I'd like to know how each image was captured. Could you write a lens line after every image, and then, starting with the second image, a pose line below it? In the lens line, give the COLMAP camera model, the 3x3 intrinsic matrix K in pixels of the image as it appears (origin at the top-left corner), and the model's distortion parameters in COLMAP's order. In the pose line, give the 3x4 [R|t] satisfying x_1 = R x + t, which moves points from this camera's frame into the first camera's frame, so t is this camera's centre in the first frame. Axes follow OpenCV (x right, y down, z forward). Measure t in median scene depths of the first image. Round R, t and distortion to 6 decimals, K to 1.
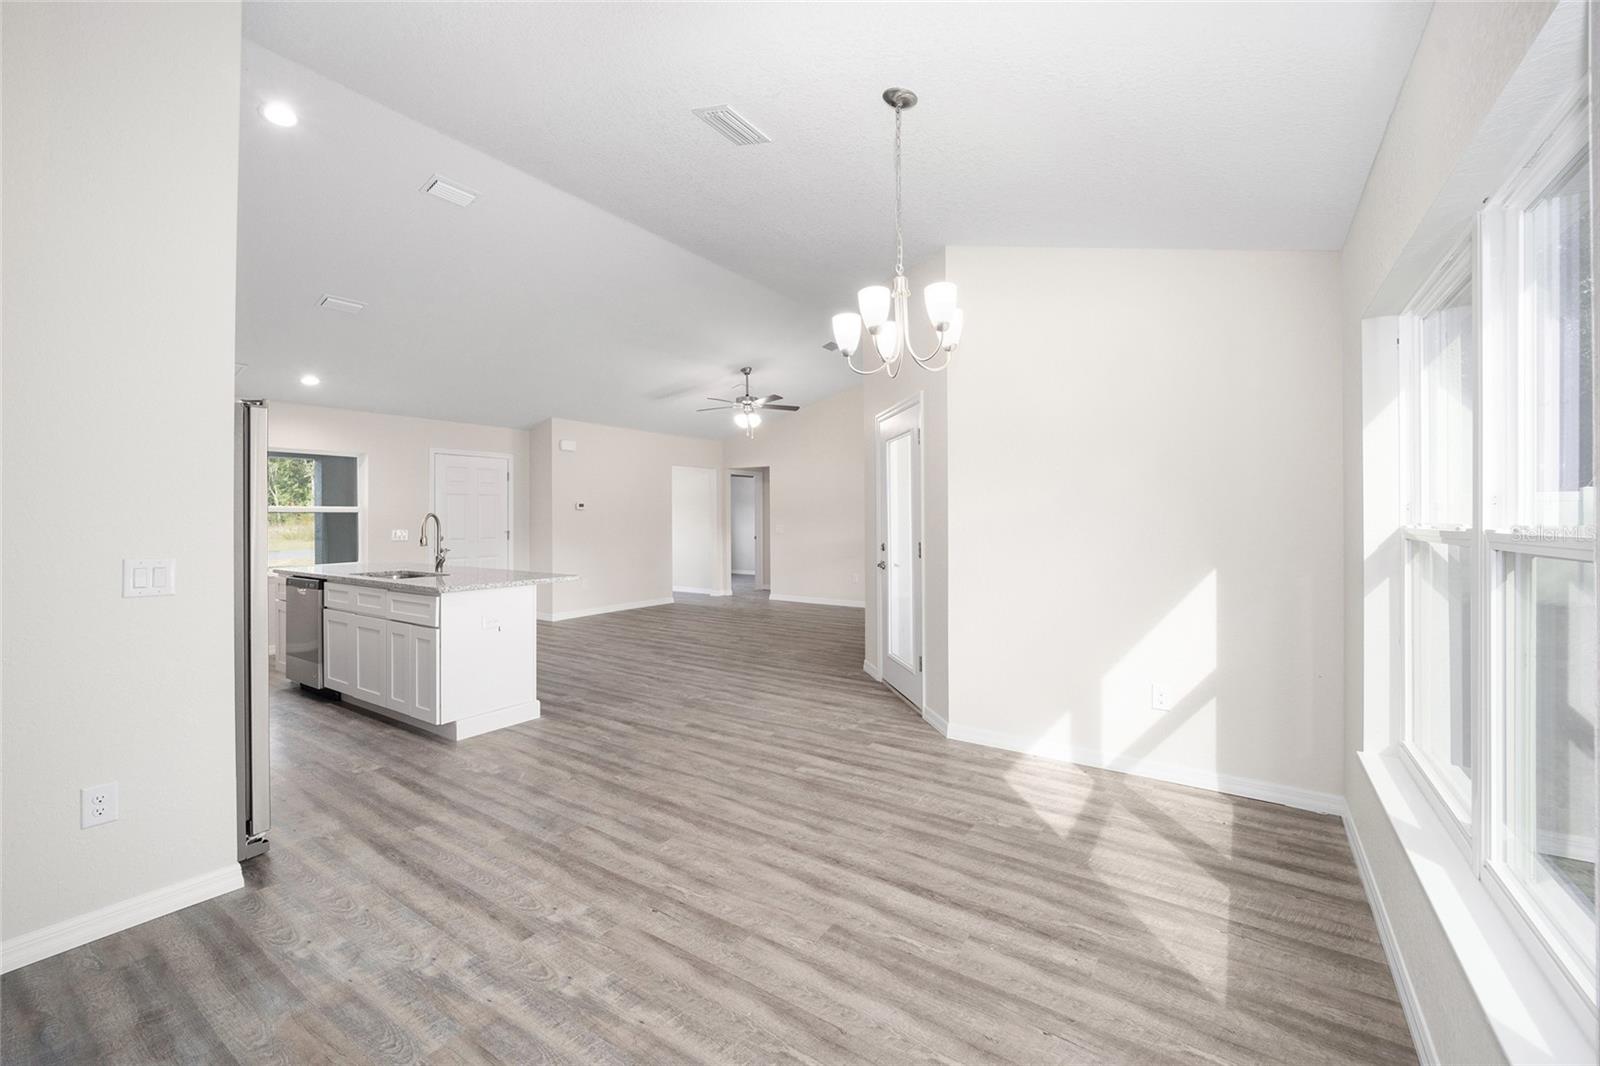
lens RADIAL K [[654.8, 0, 801.0], [0, 654.8, 522.5], [0, 0, 1]] dist [-0.002495, -0.000746]
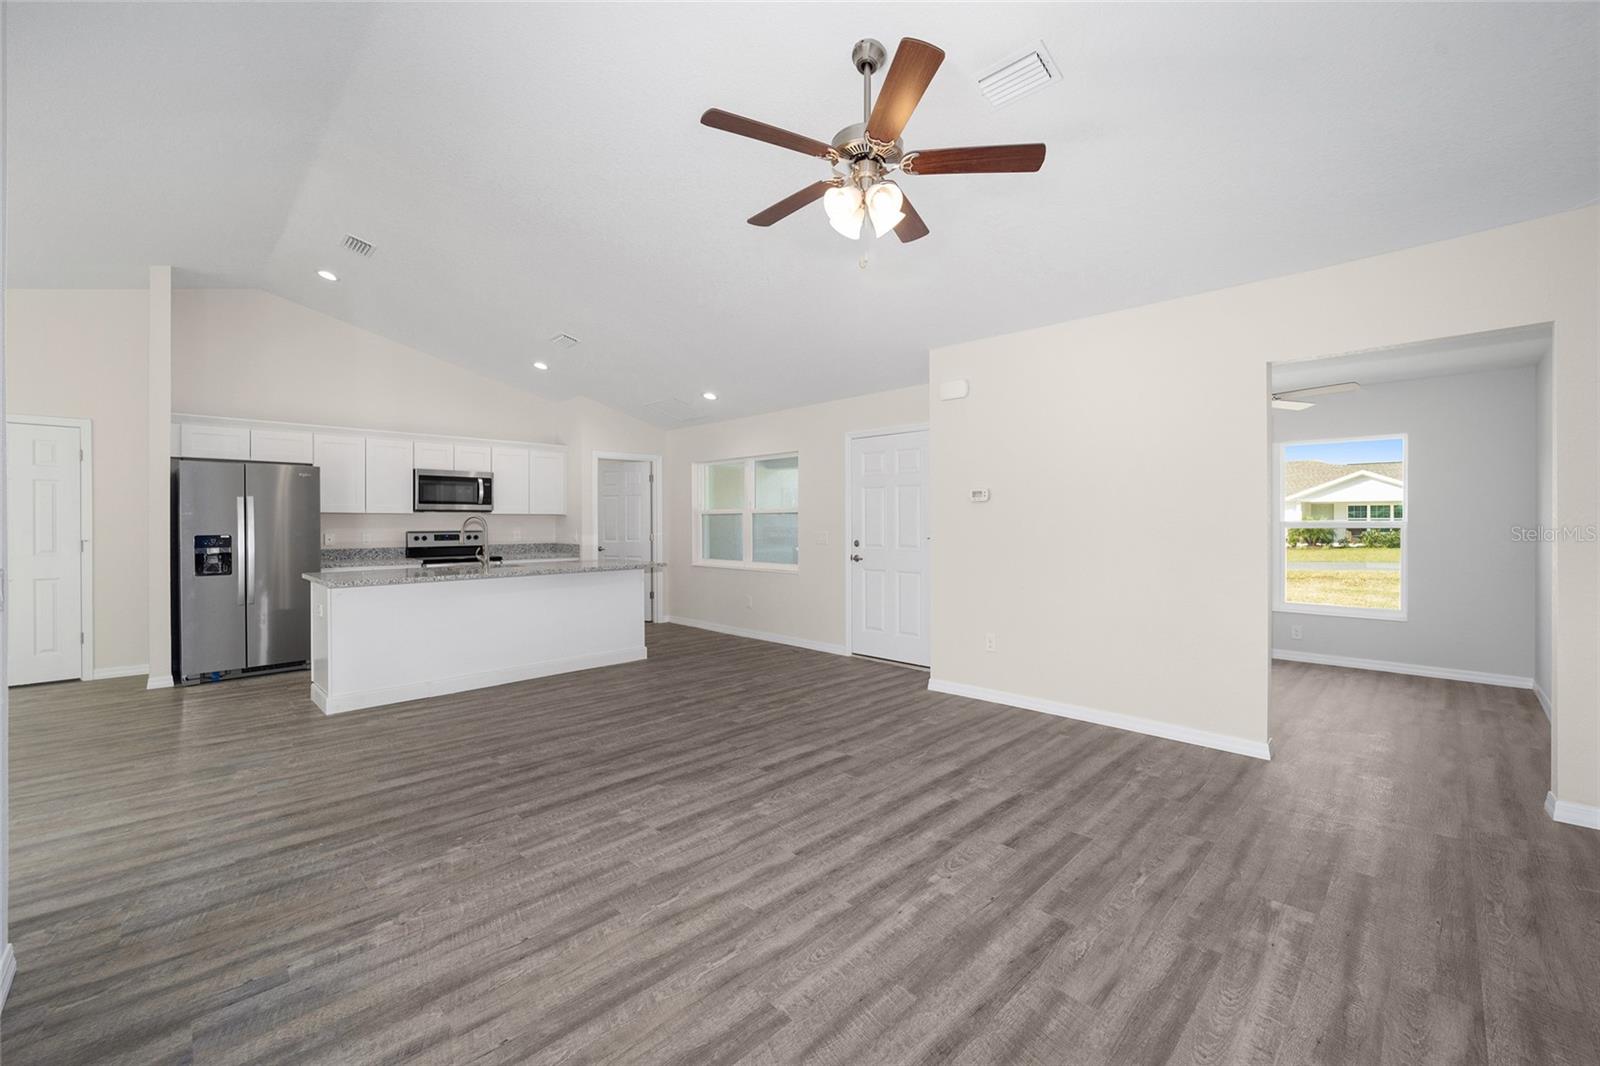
lens RADIAL K [[650.7, 0, 792.3], [0, 650.7, 519.0], [0, 0, 1]] dist [-0.009983, -0.000229]
pose [[-0.197457, 0.000745, -0.980311, 0.712397], [-0.004136, 0.999990, 0.001593, -0.018324], [0.980303, 0.004369, -0.197452, 3.060720]]
